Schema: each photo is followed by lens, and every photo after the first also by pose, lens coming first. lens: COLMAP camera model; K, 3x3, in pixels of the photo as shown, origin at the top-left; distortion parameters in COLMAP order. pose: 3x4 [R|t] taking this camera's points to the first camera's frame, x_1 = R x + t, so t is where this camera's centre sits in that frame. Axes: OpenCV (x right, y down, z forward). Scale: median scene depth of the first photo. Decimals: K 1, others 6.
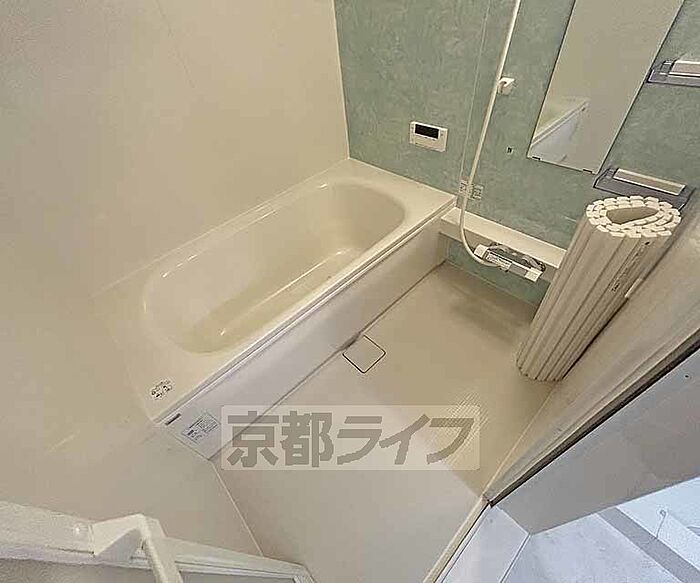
lens RADIAL K [[316.4, 0, 341.5], [0, 316.4, 290.0], [0, 0, 1]] dist [0.001330, 0.001020]
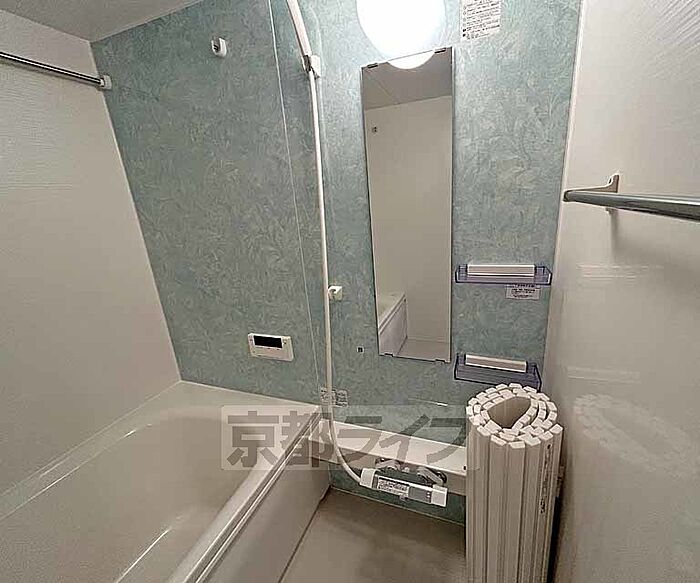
lens RADIAL K [[317.5, 0, 359.7], [0, 317.5, 290.0], [0, 0, 1]] dist [-0.000822, 0.000079]
pose [[0.891698, -0.078032, 0.445853, 0.124930], [0.308032, 0.826358, -0.471432, -0.141360], [-0.331648, 0.557713, 0.760898, 0.192085]]
